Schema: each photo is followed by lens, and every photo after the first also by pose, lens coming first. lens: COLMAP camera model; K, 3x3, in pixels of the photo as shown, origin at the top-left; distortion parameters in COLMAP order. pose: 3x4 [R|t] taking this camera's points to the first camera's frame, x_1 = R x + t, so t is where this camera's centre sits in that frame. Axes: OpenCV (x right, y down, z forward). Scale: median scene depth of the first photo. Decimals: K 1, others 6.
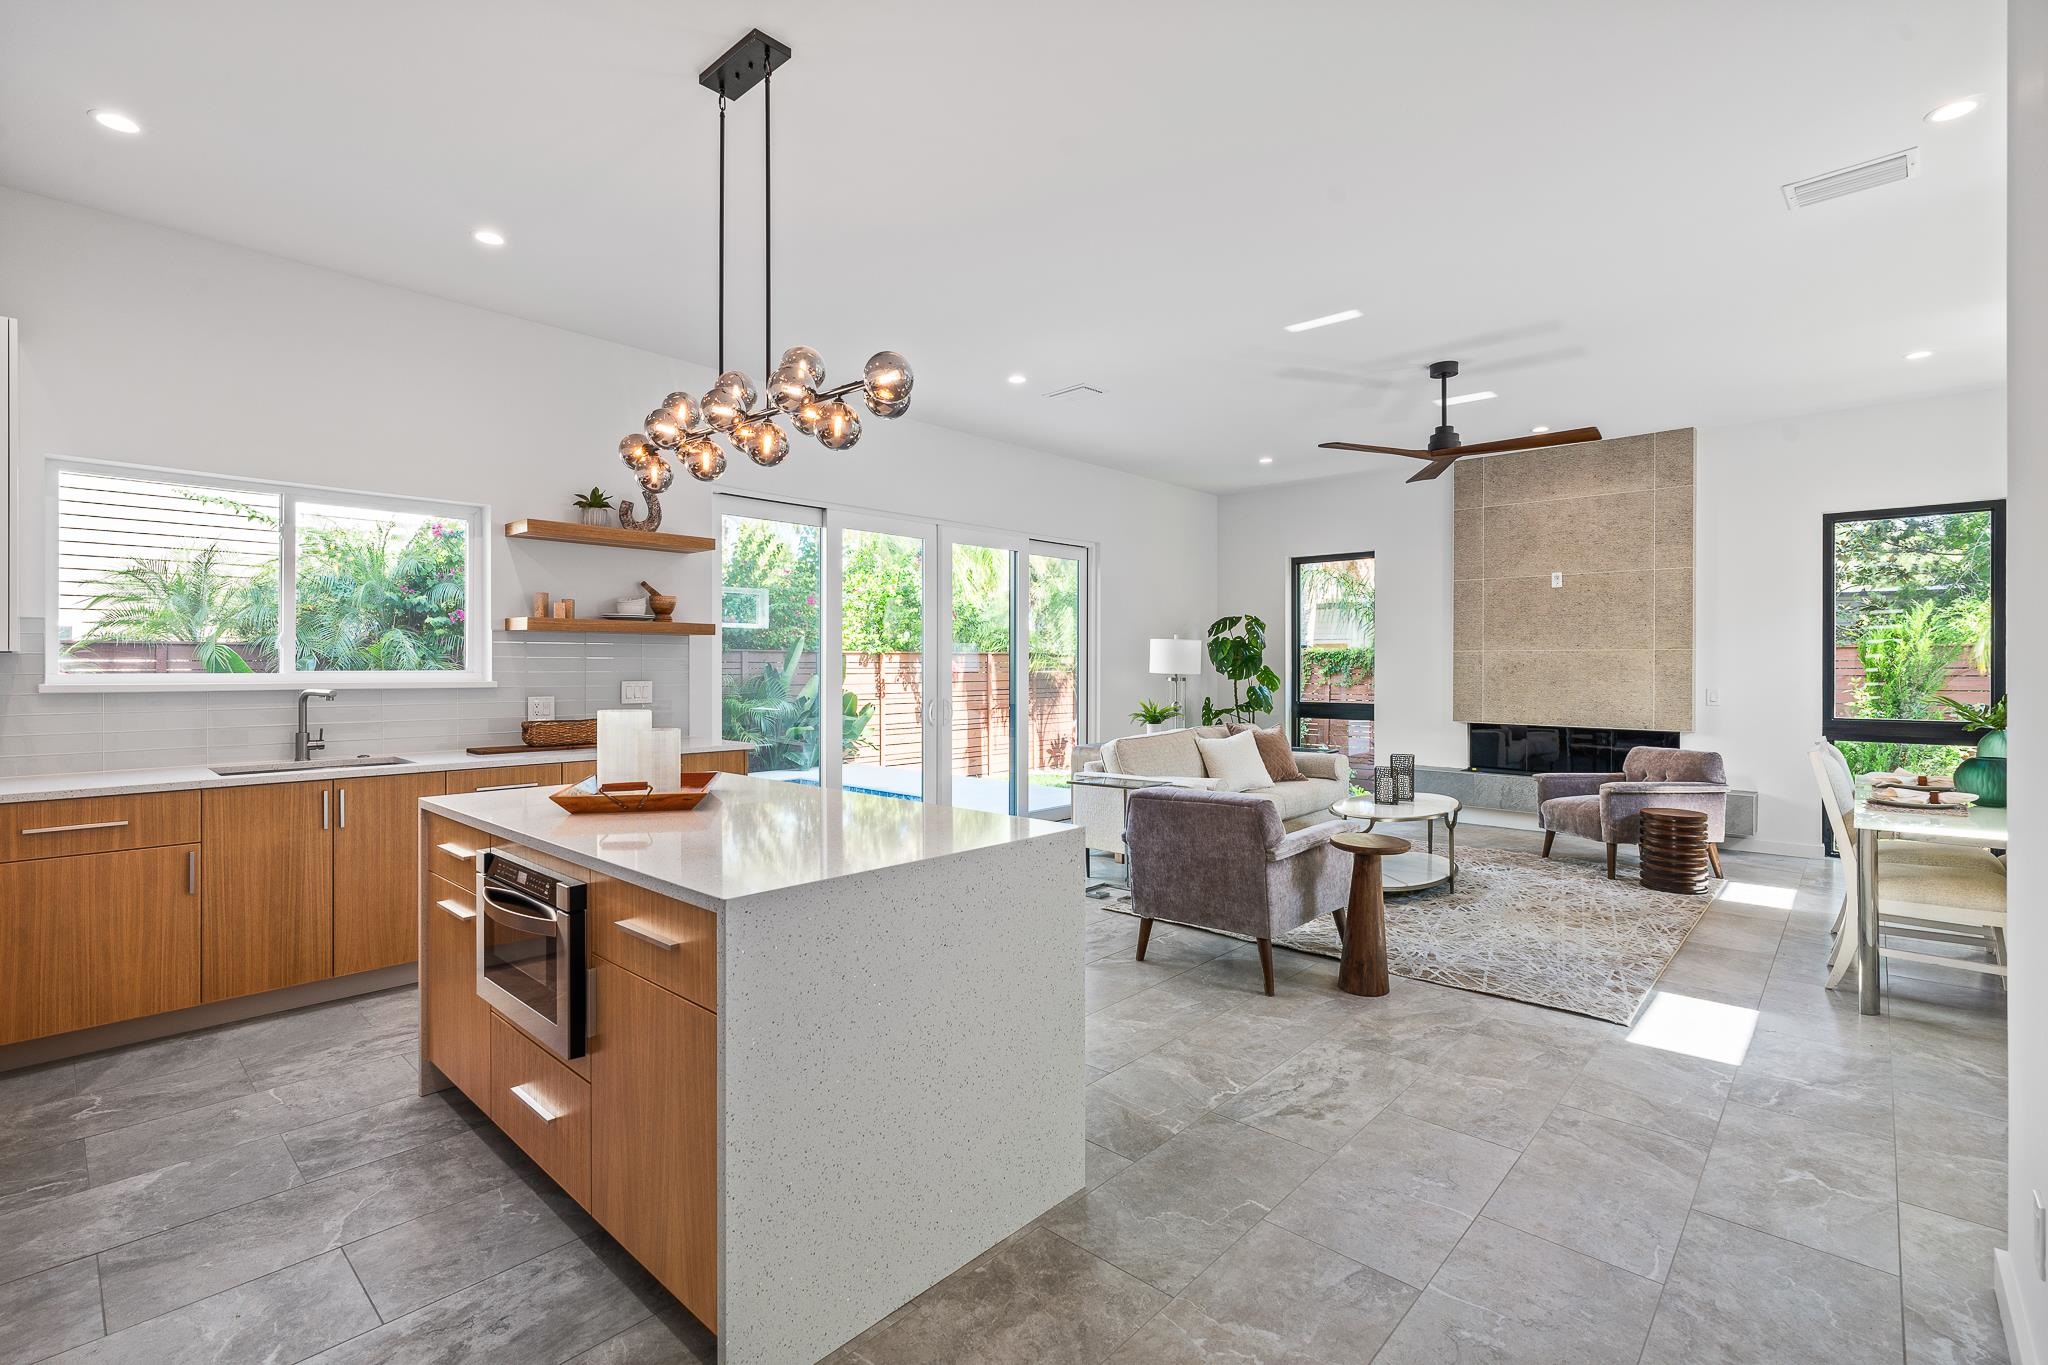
lens RADIAL K [[929.3, 0, 1031.7], [0, 929.3, 666.9], [0, 0, 1]] dist [-0.004886, 0.002412]
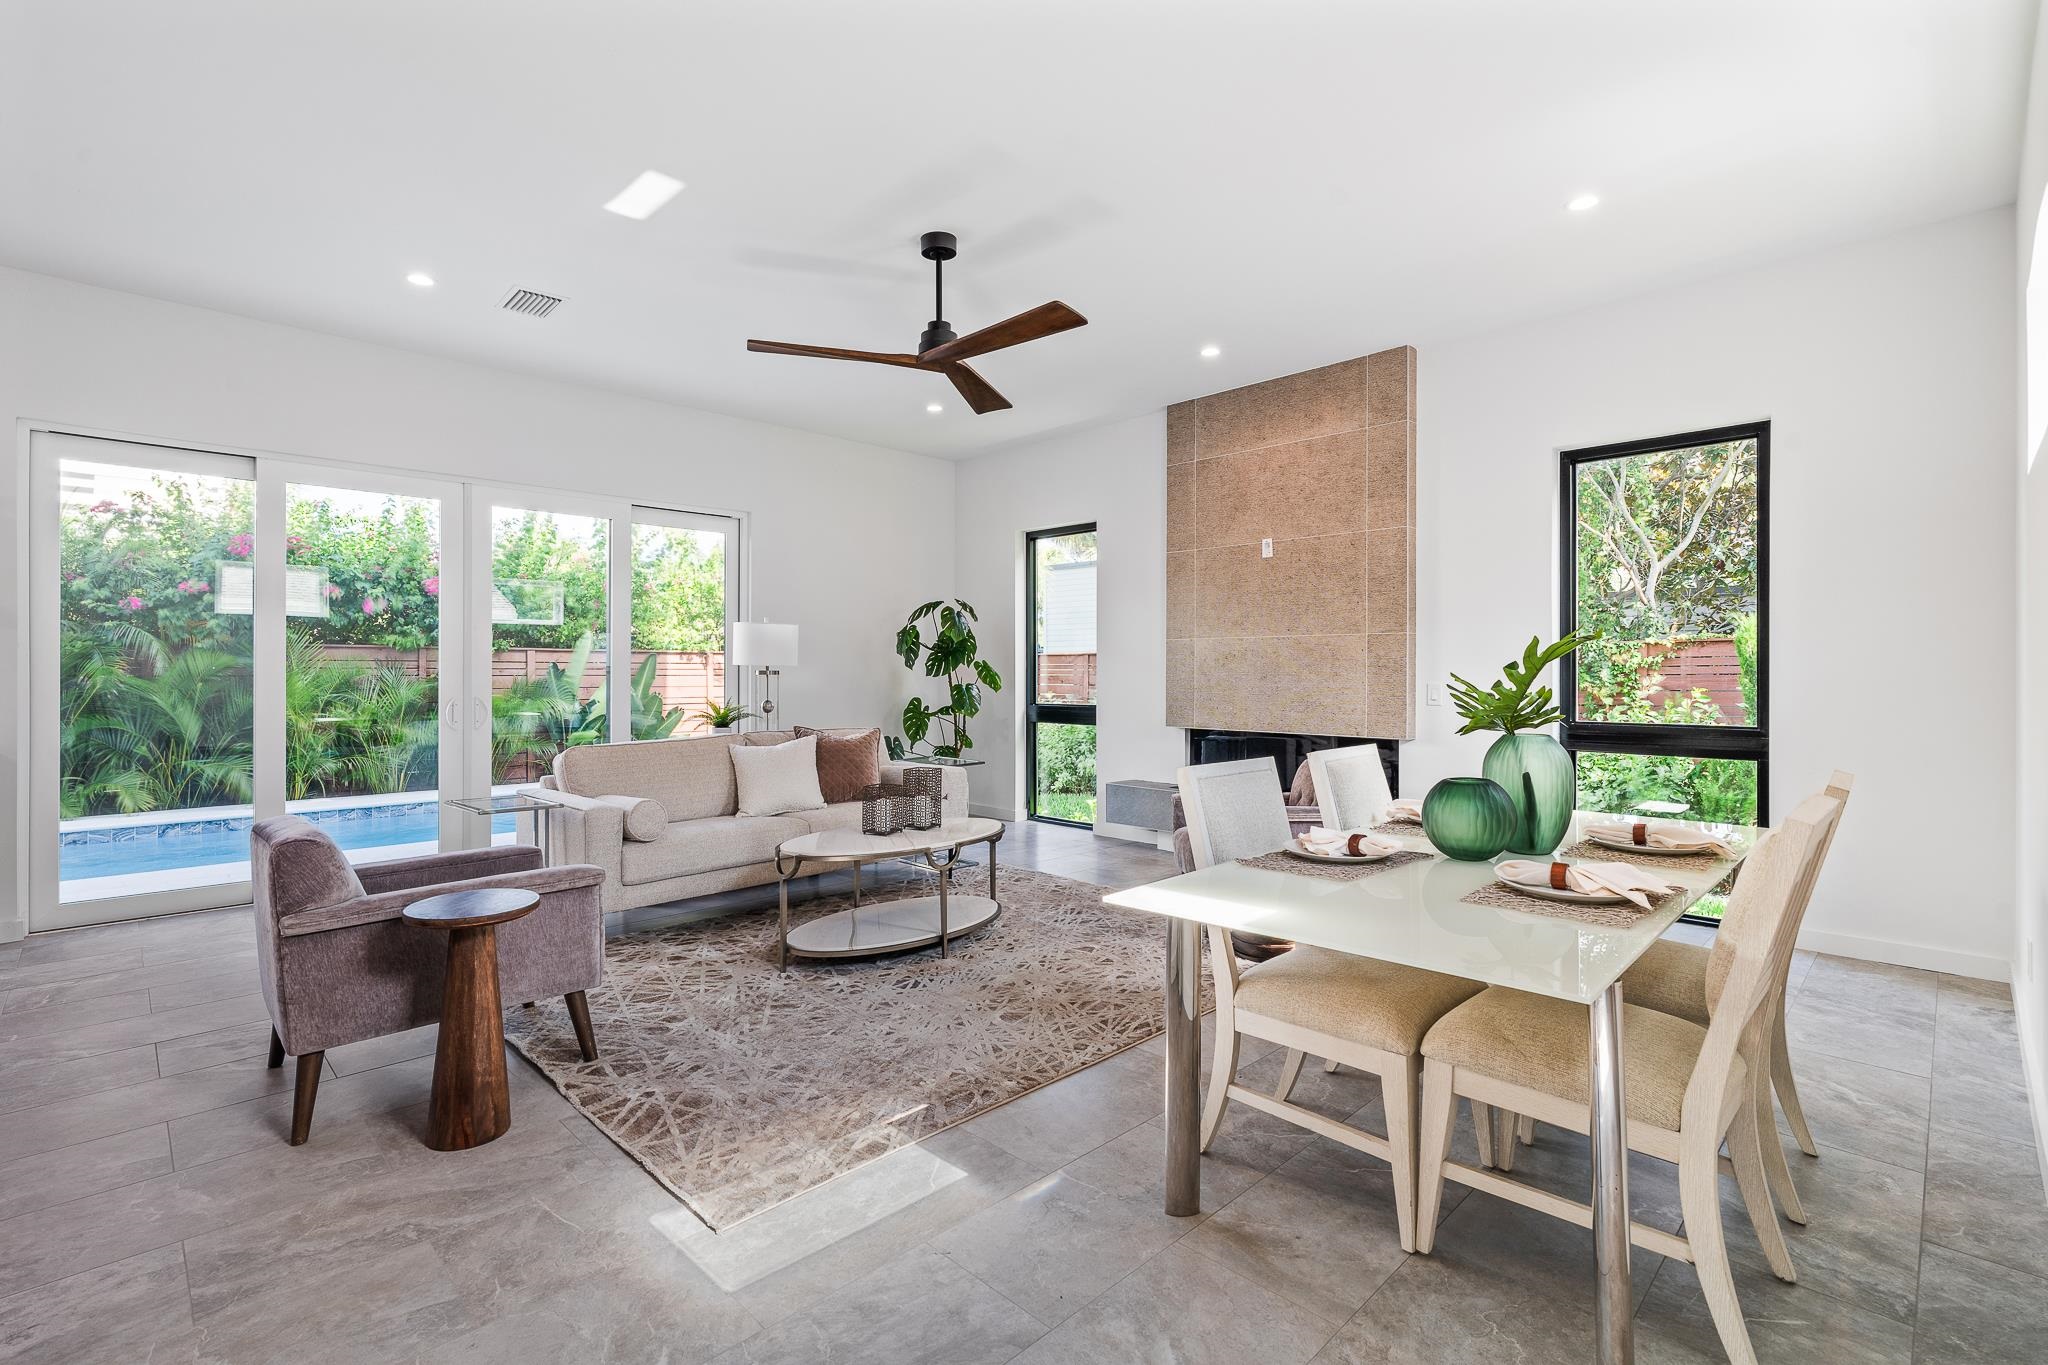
lens RADIAL K [[929.3, 0, 1038.5], [0, 929.3, 673.9], [0, 0, 1]] dist [-0.004886, 0.002412]
pose [[0.998708, -0.000470, -0.050821, 0.856584], [0.000391, 0.999999, -0.001575, 0.031378], [0.050822, 0.001553, 0.998707, 0.410018]]
